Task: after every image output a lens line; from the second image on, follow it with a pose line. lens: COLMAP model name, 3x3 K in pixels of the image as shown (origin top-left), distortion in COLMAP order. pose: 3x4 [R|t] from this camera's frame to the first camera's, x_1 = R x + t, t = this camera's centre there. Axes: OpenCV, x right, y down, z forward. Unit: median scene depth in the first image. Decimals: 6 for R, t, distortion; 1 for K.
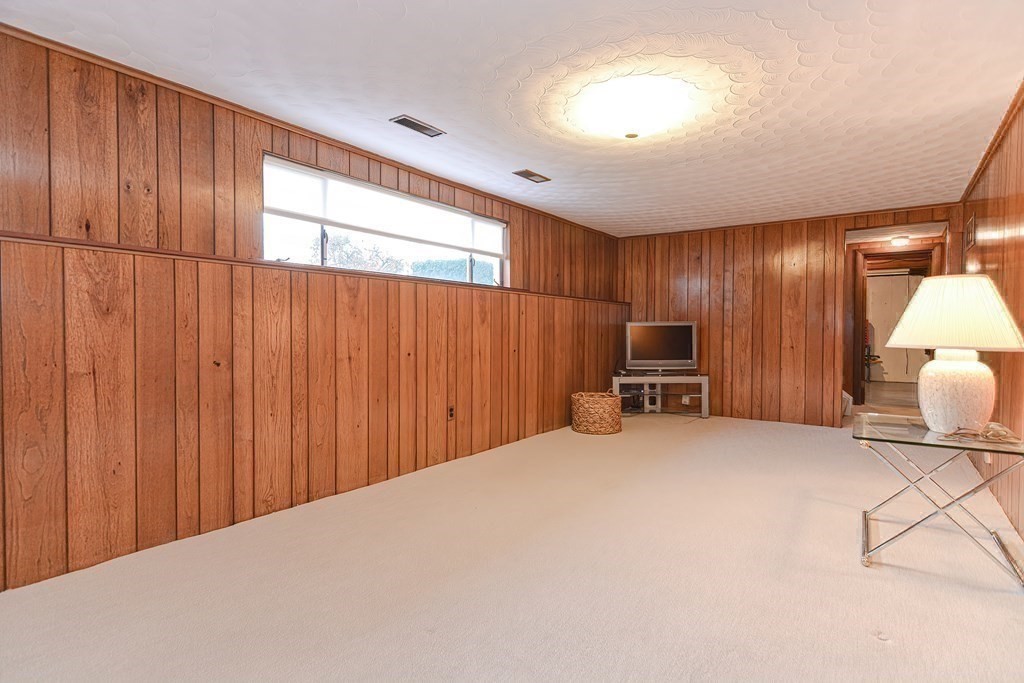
lens RADIAL K [[490.6, 0, 512.0], [0, 490.6, 341.5], [0, 0, 1]] dist [0.024990, -0.014094]
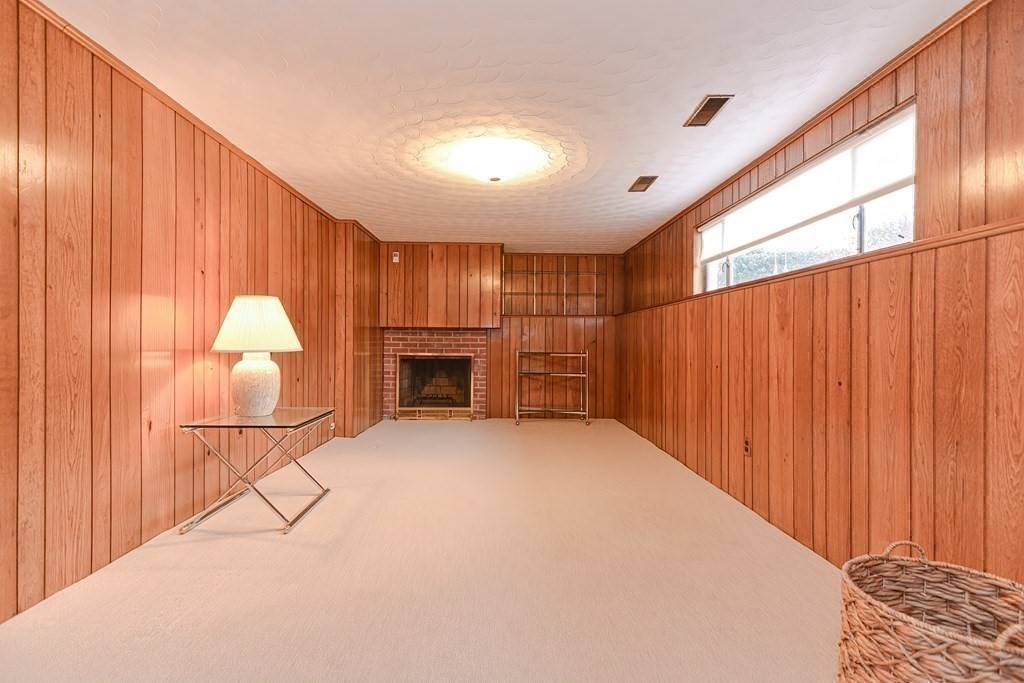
lens RADIAL K [[490.6, 0, 512.0], [0, 490.6, 341.5], [0, 0, 1]] dist [0.024990, -0.014094]
pose [[-0.780575, -0.006444, -0.625028, 0.669664], [-0.019208, 0.999722, 0.013681, -0.027761], [0.624766, 0.022685, -0.780482, 1.380271]]
